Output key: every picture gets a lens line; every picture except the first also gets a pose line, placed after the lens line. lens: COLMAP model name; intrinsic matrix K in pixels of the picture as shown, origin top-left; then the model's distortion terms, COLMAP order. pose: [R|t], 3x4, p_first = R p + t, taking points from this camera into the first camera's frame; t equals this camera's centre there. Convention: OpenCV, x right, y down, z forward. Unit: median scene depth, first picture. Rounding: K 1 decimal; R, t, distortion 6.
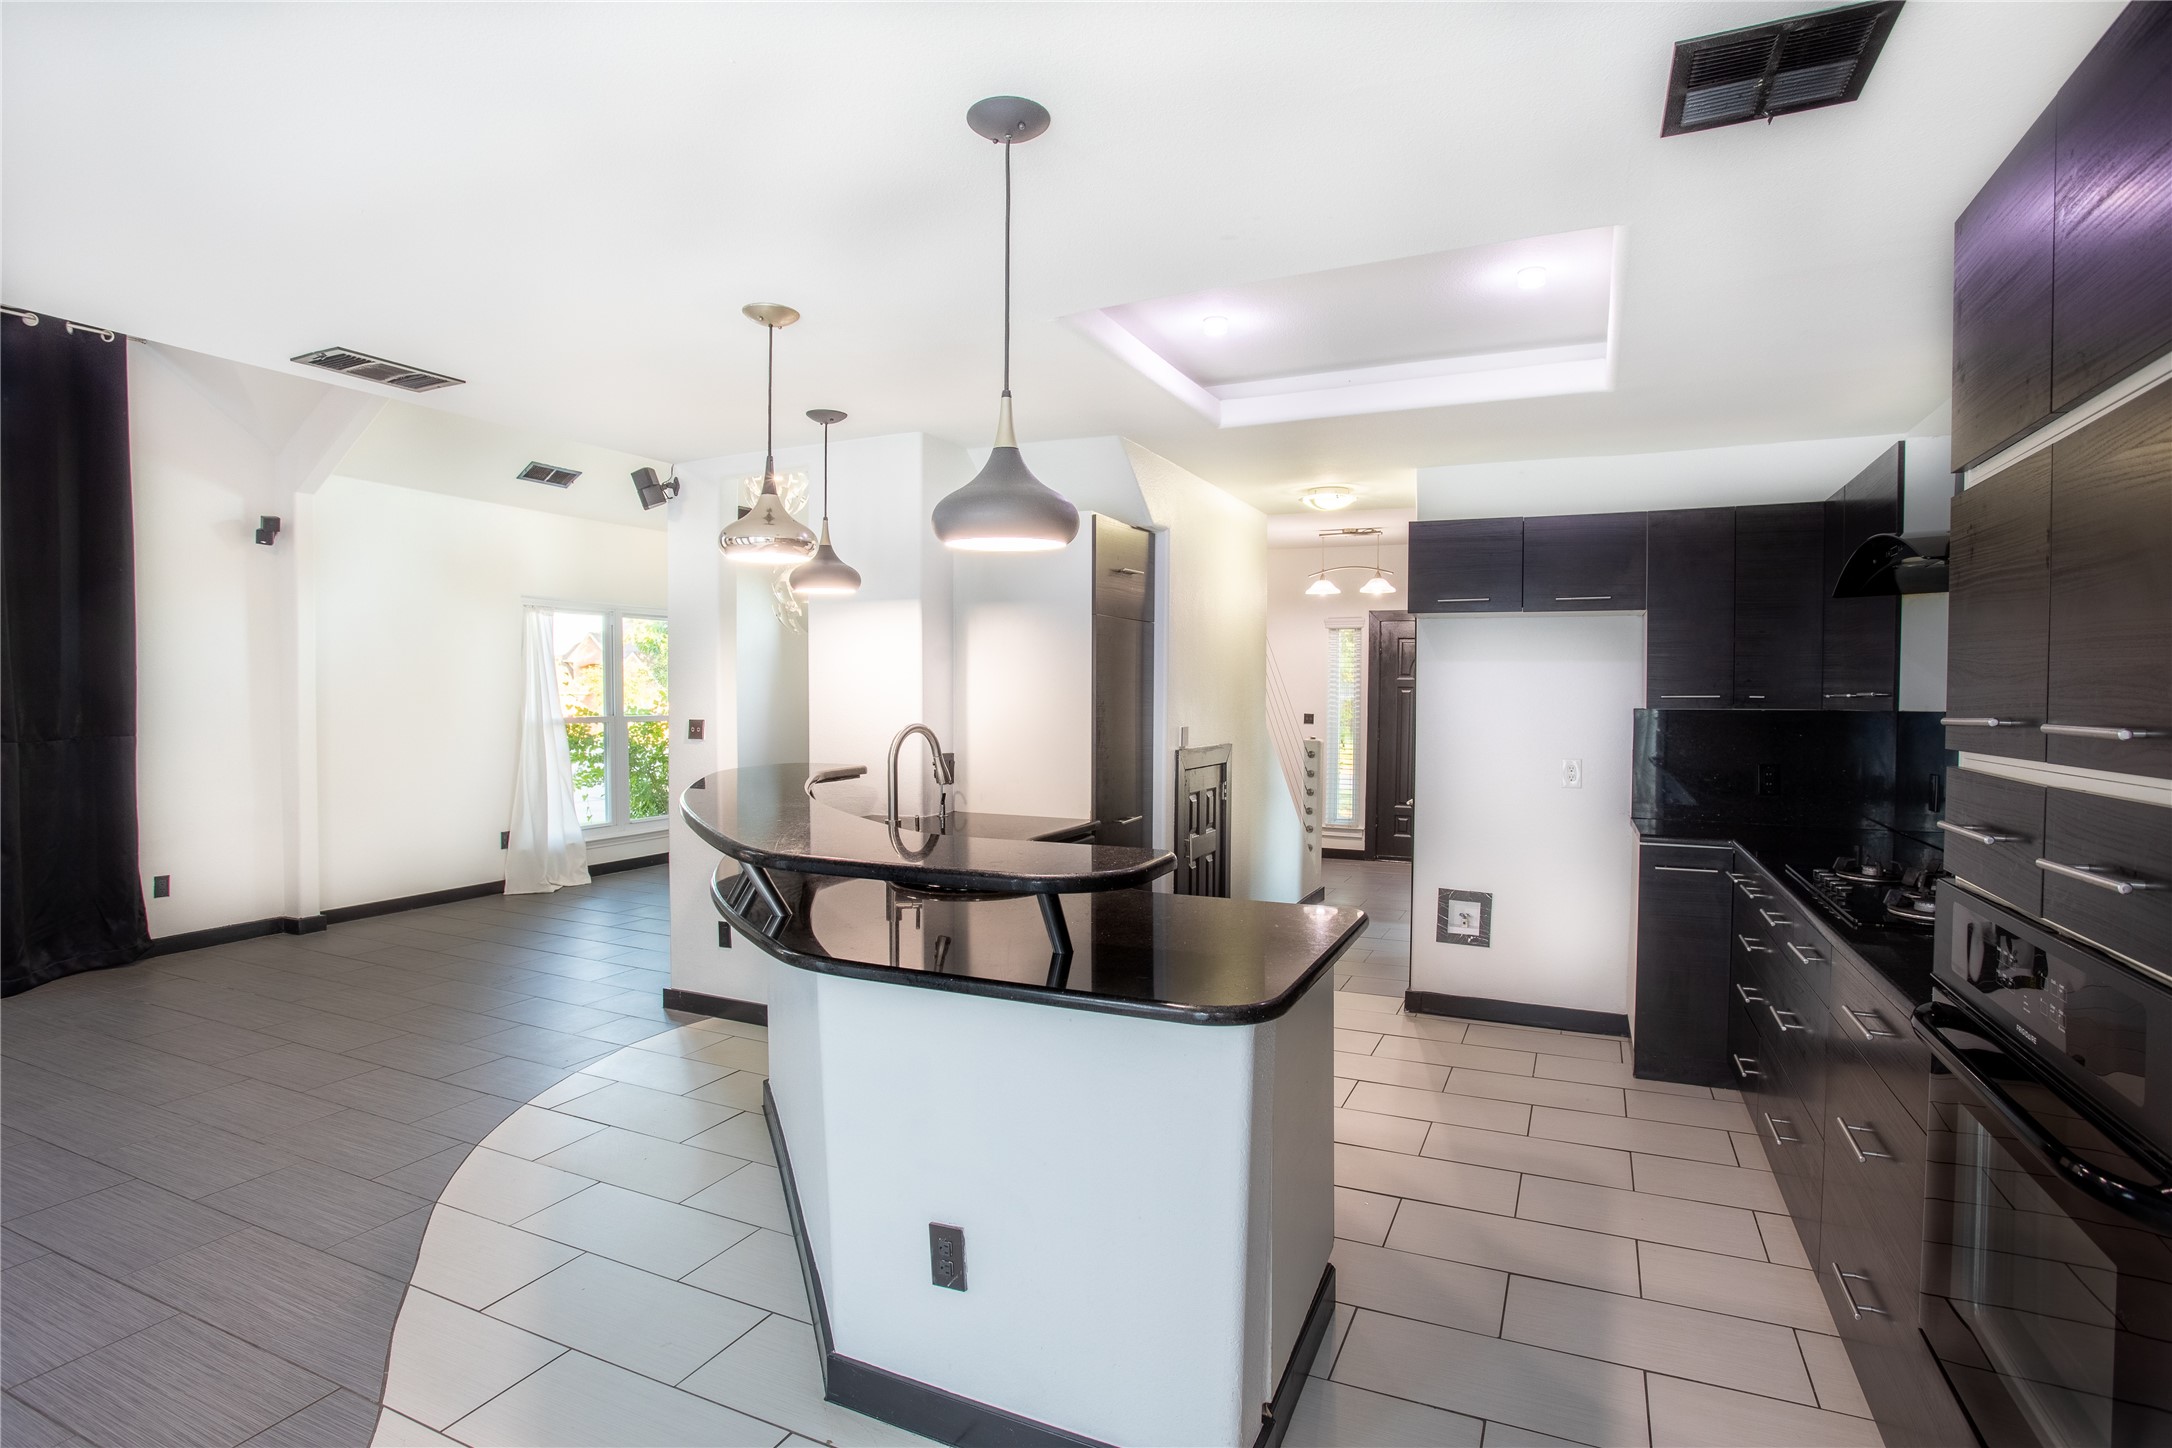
lens RADIAL K [[1055.8, 0, 1086.0], [0, 1055.8, 724.0], [0, 0, 1]] dist [-0.079557, 0.036715]
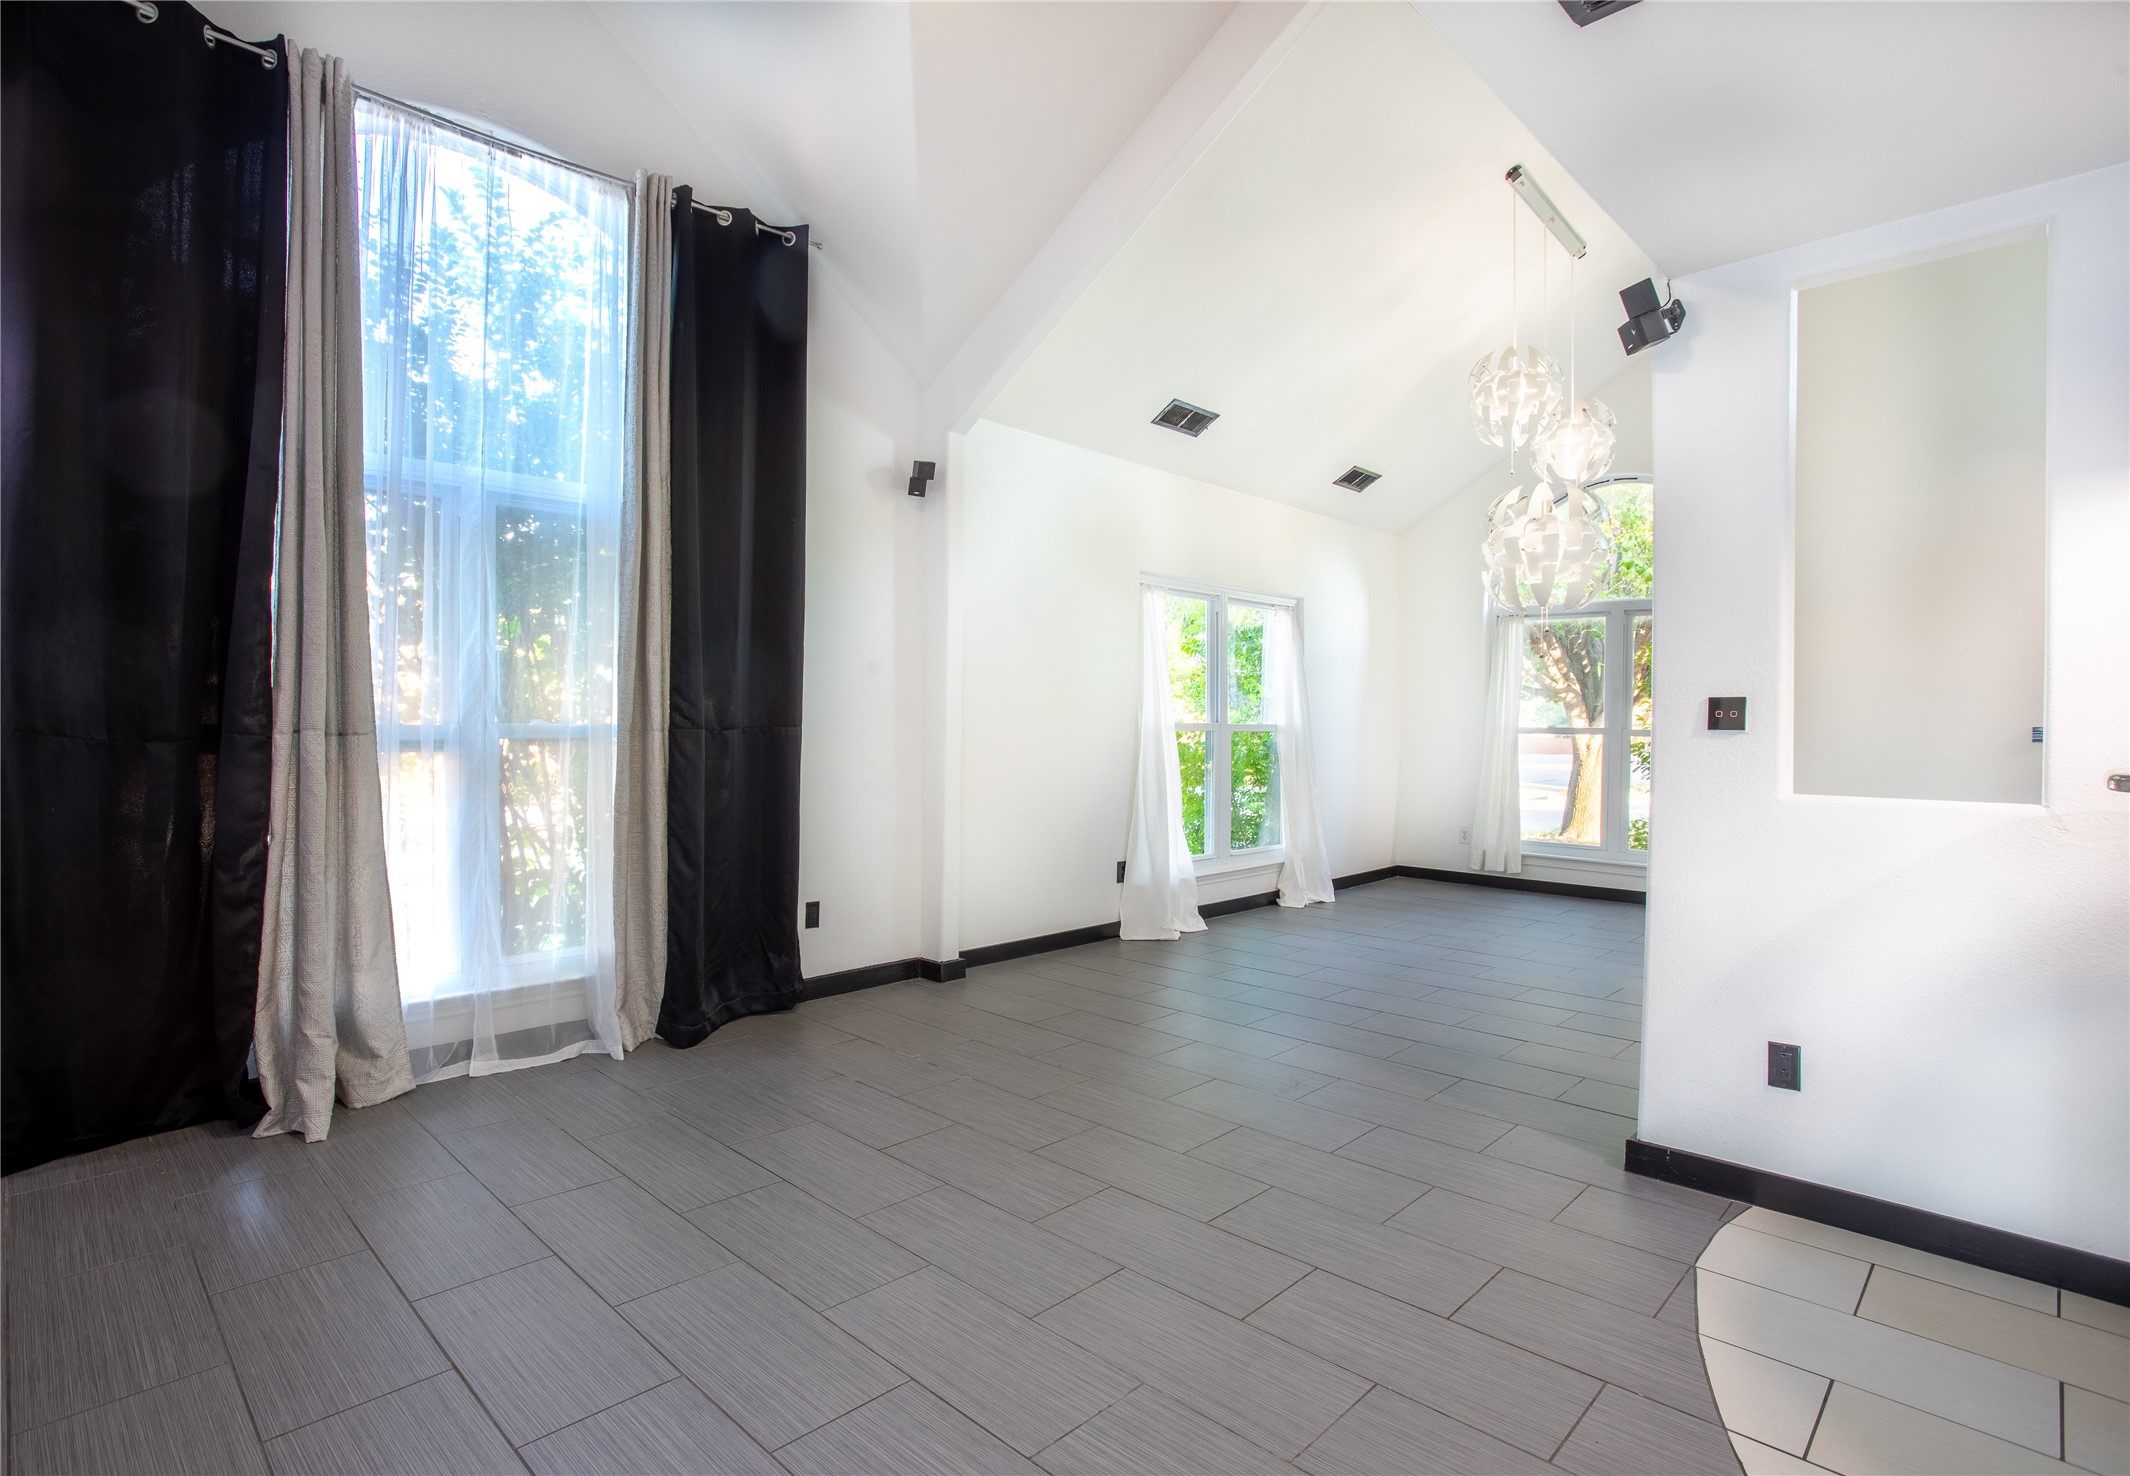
lens RADIAL K [[1062.1, 0, 1065.0], [0, 1062.1, 738.0], [0, 0, 1]] dist [-0.035682, 0.000050]
pose [[0.944186, 0.011290, -0.329219, -0.415968], [-0.017694, 0.999708, -0.016463, 0.027751], [0.328937, 0.021369, 0.944110, 0.246159]]
